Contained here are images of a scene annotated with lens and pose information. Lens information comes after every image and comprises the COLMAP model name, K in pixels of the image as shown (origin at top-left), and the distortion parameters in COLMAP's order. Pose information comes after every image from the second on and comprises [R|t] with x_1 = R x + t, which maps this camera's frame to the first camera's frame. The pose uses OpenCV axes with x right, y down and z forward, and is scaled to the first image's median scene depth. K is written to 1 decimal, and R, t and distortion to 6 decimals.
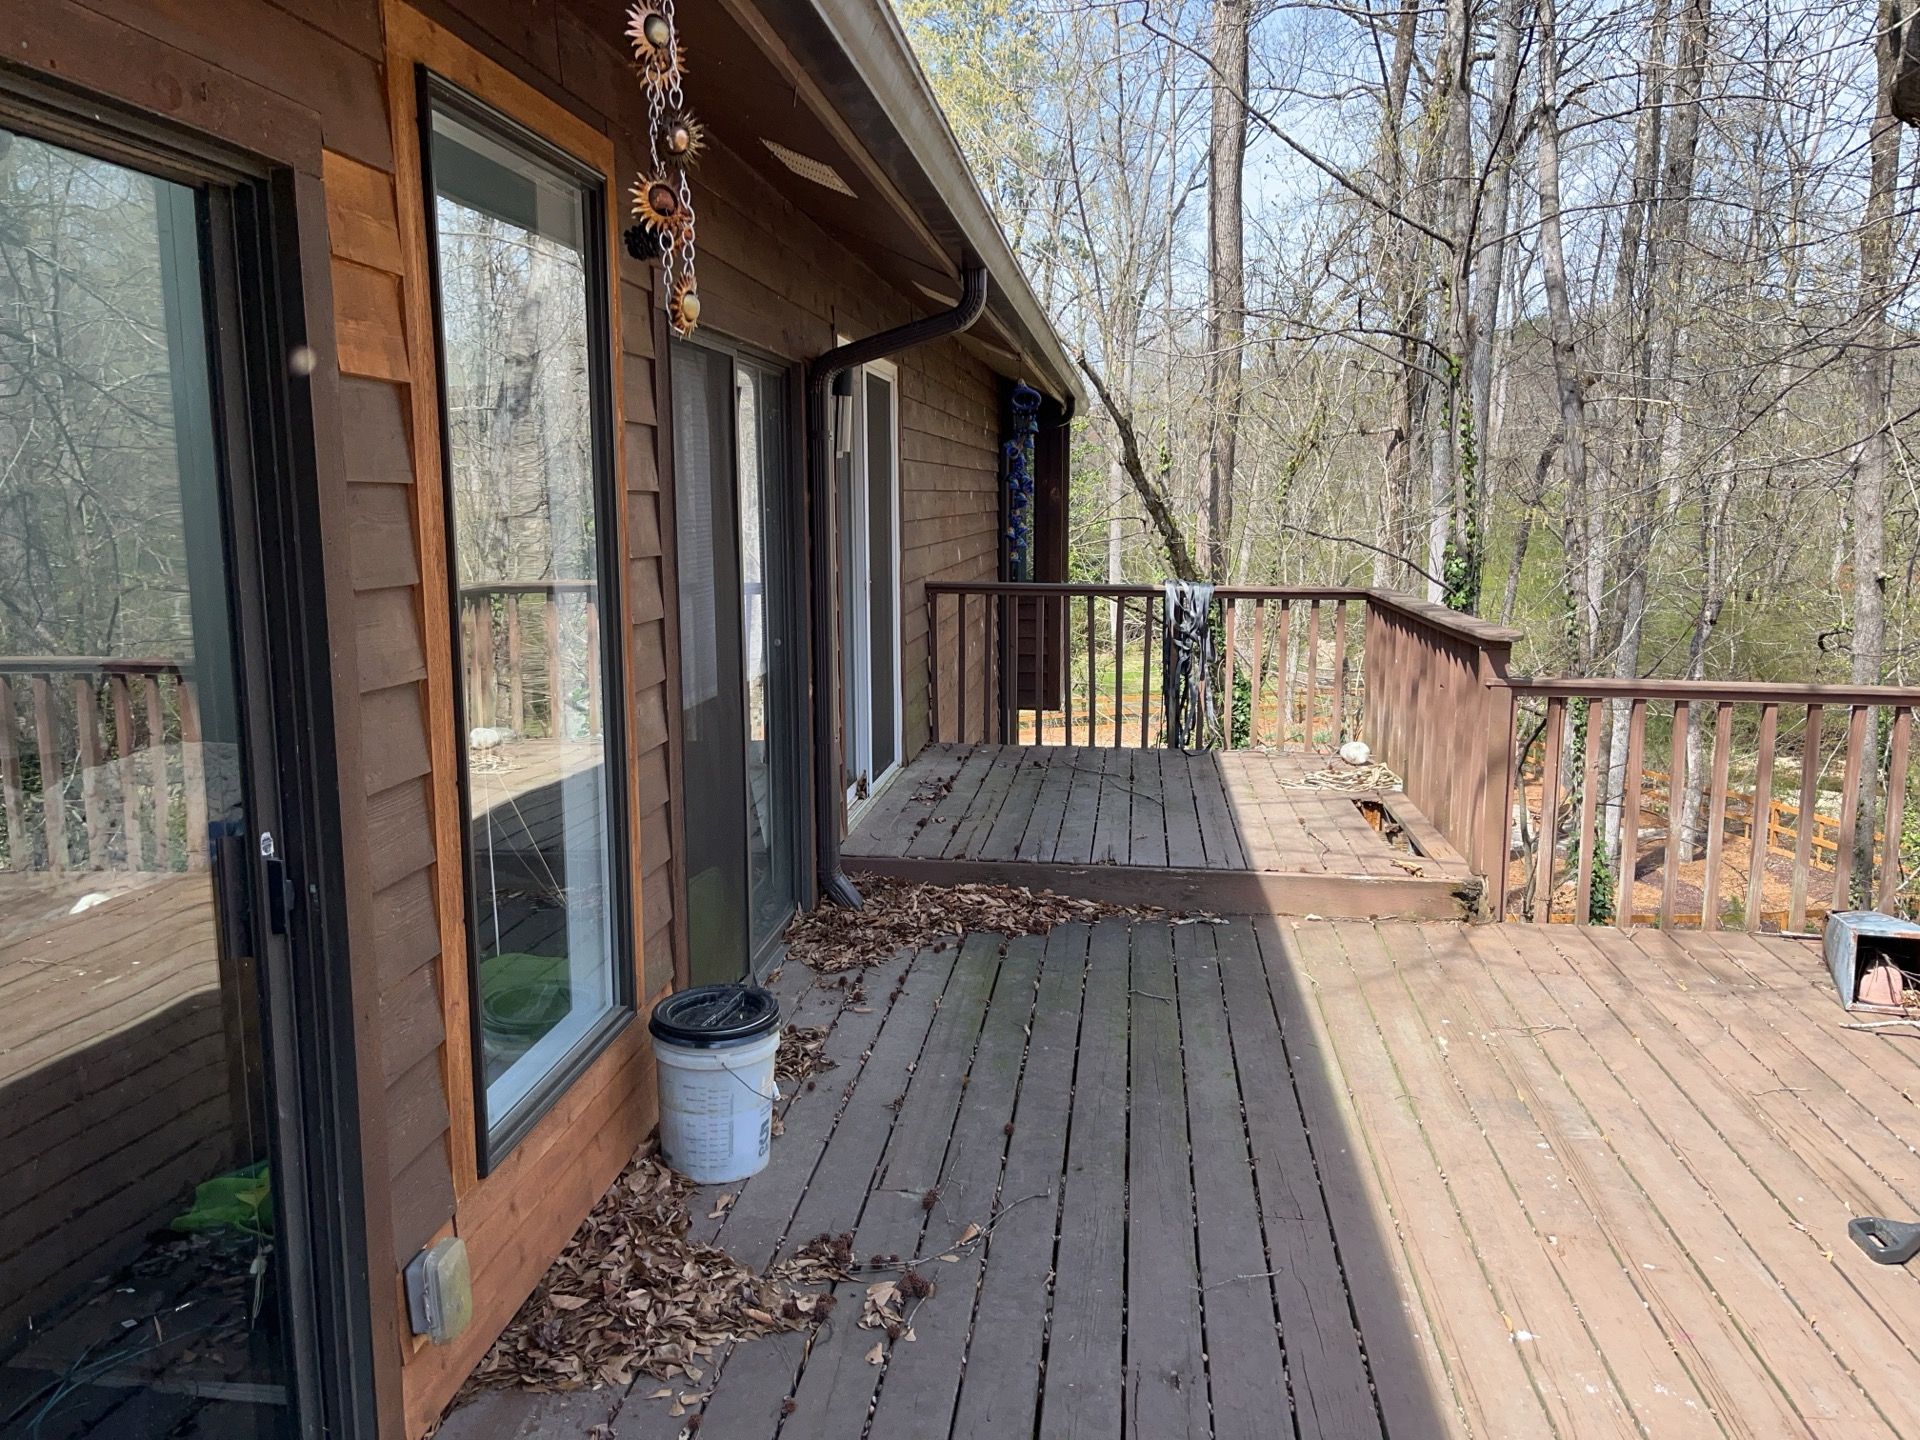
lens RADIAL K [[1443.7, 0, 960.0], [0, 1443.7, 720.0], [0, 0, 1]] dist [0.065883, -0.091429]
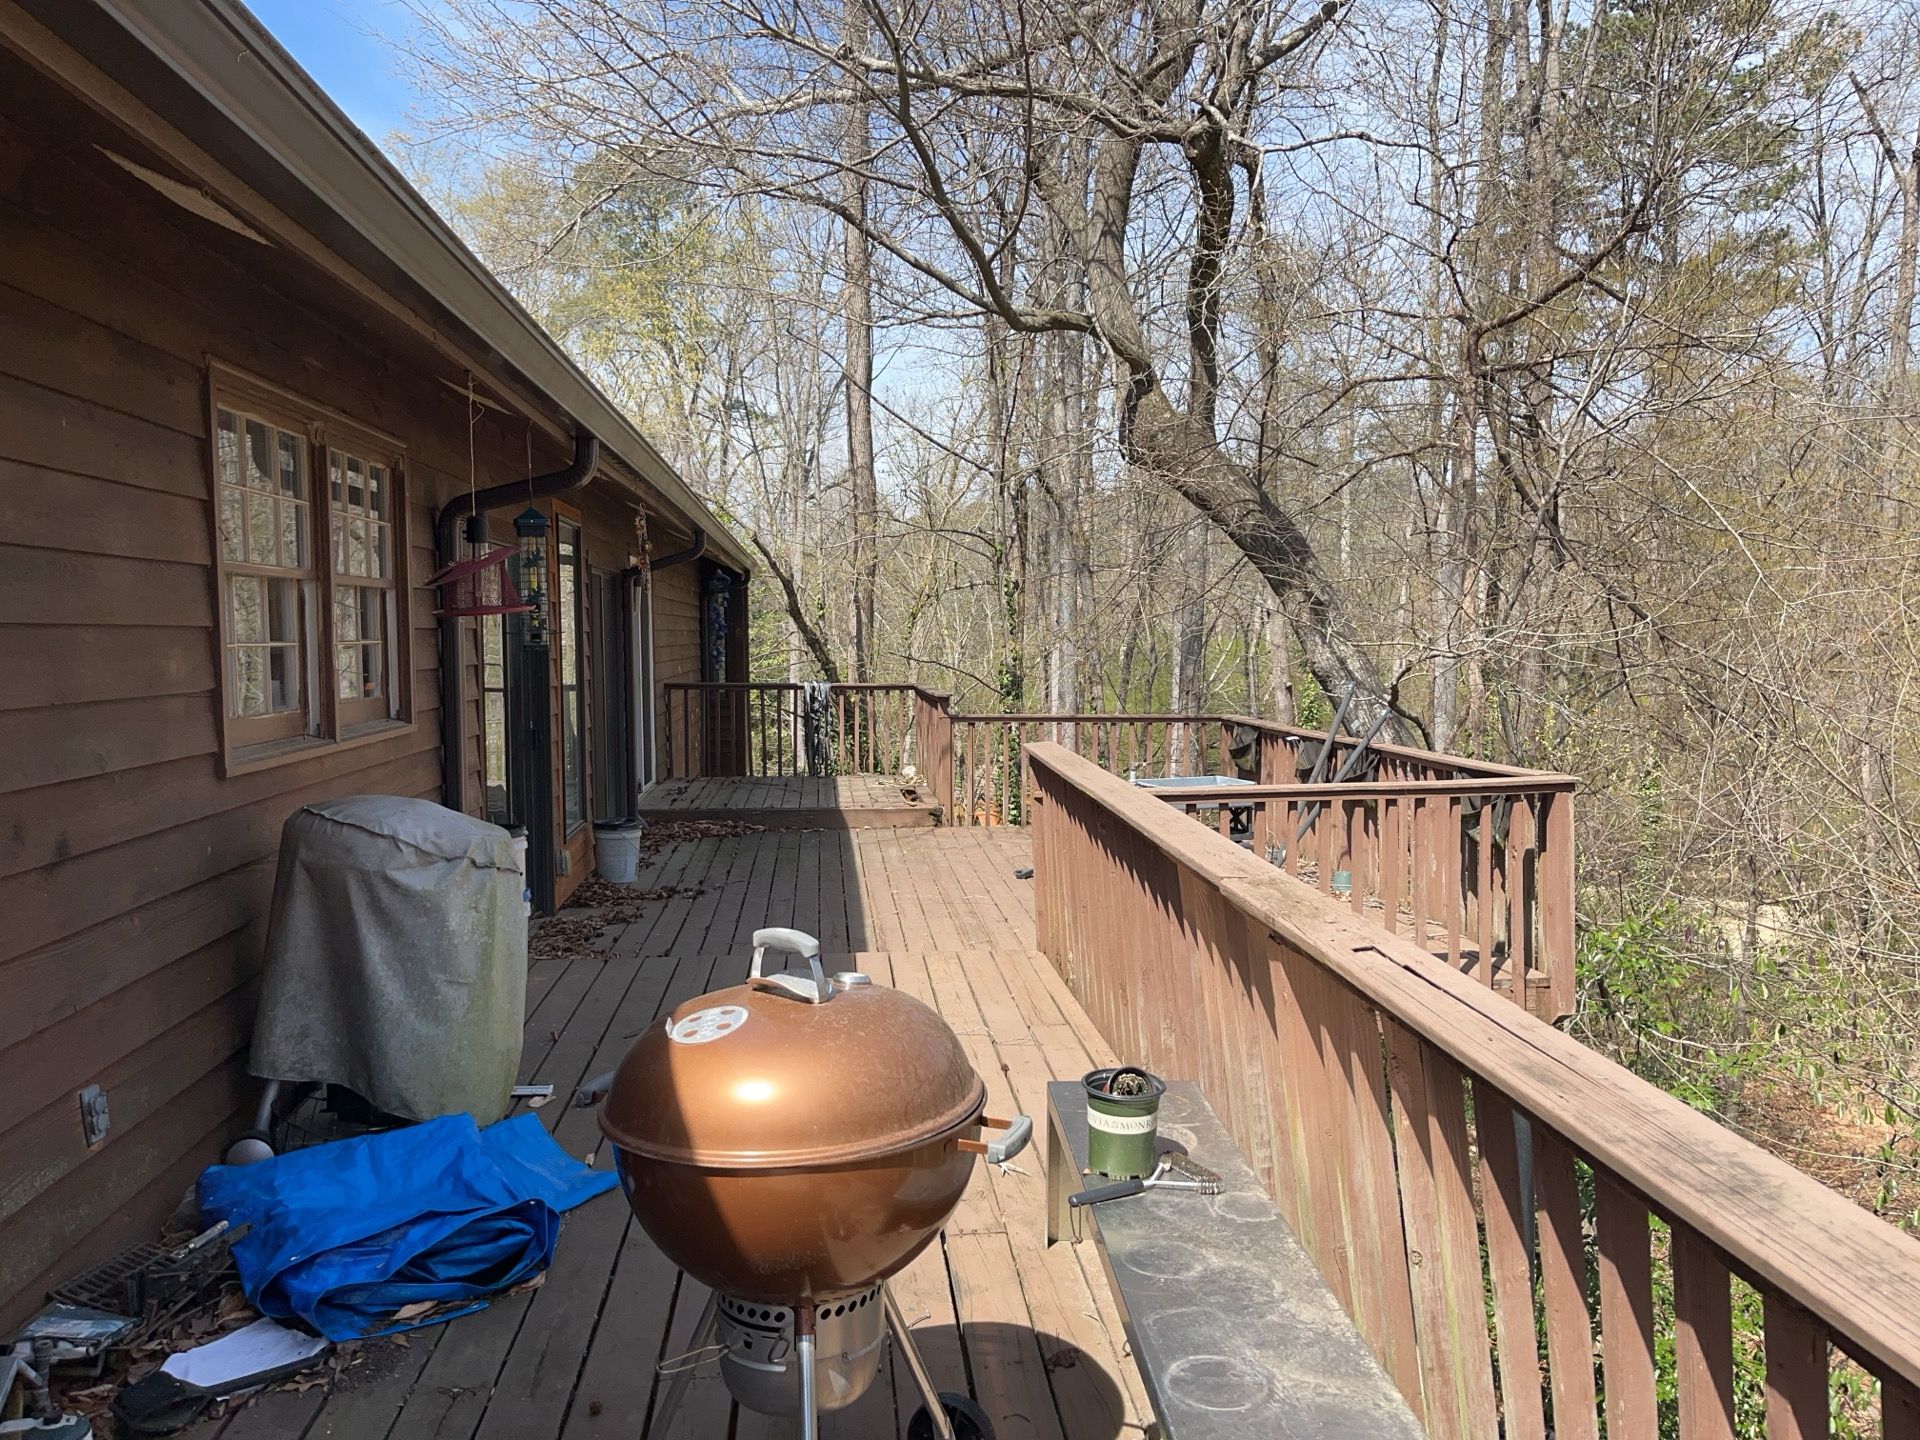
lens RADIAL K [[1436.4, 0, 960.0], [0, 1436.4, 720.0], [0, 0, 1]] dist [0.059681, -0.106499]
pose [[0.976133, -0.017444, 0.216472, -0.053082], [0.037814, 0.995195, -0.090317, 0.118058], [-0.213856, 0.096347, 0.972102, -0.747360]]
